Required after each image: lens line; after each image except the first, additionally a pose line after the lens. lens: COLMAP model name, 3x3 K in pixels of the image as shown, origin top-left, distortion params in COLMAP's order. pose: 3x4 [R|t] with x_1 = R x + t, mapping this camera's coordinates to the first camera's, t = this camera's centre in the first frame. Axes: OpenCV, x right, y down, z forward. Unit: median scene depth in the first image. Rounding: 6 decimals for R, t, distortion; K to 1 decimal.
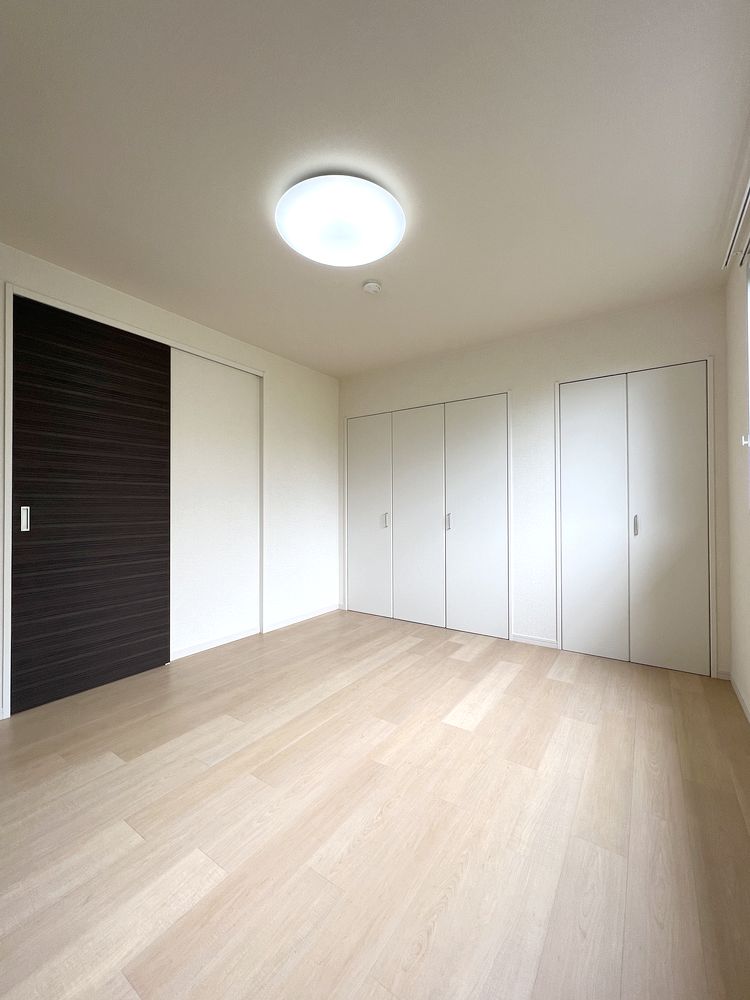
lens RADIAL K [[400.8, 0, 375.0], [0, 400.8, 500.0], [0, 0, 1]] dist [0.000967, 0.000086]
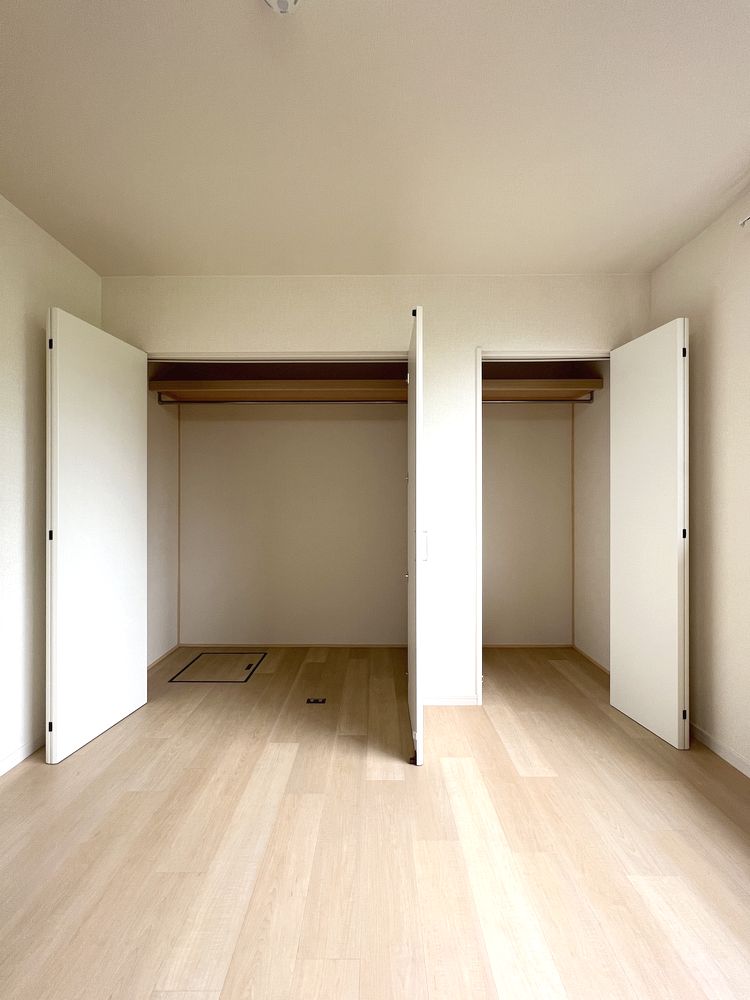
lens RADIAL K [[400.8, 0, 375.0], [0, 400.8, 500.0], [0, 0, 1]] dist [0.000967, 0.000086]
pose [[0.827766, 0.005037, 0.561051, -0.173016], [-0.009380, 0.999944, 0.004861, -0.018243], [-0.560996, -0.009286, 0.827767, 0.687805]]
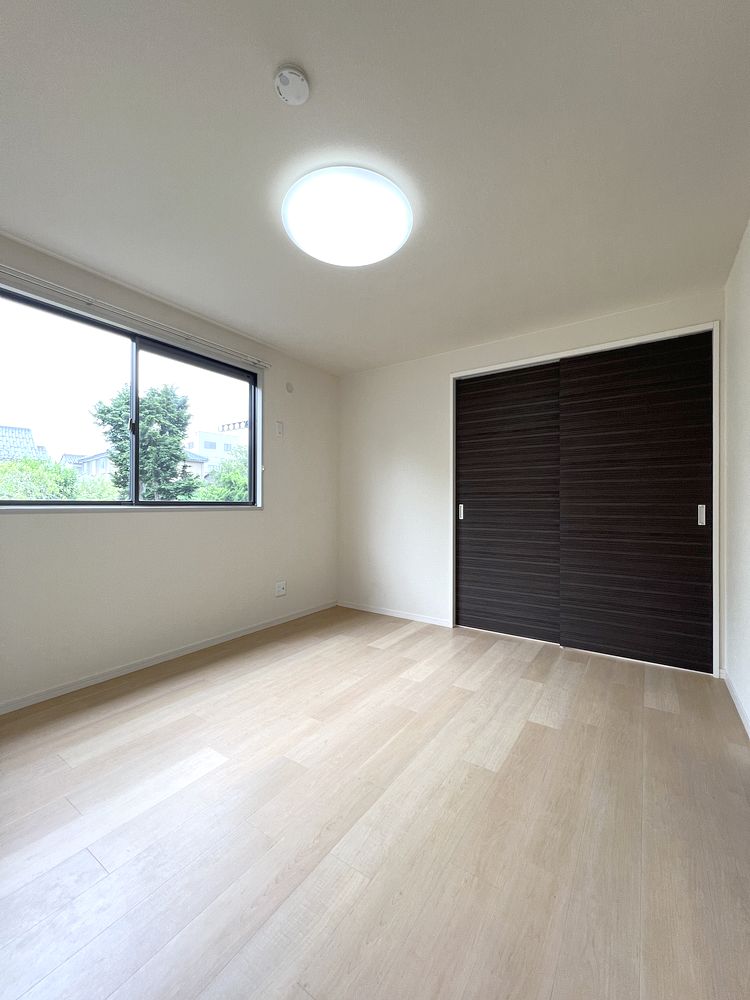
lens RADIAL K [[400.8, 0, 375.0], [0, 400.8, 500.0], [0, 0, 1]] dist [0.000967, 0.000086]
pose [[-0.999989, 0.000631, -0.004558, -0.127583], [0.000734, 0.999747, -0.022464, 0.022237], [0.004543, -0.022467, -0.999737, 1.731446]]
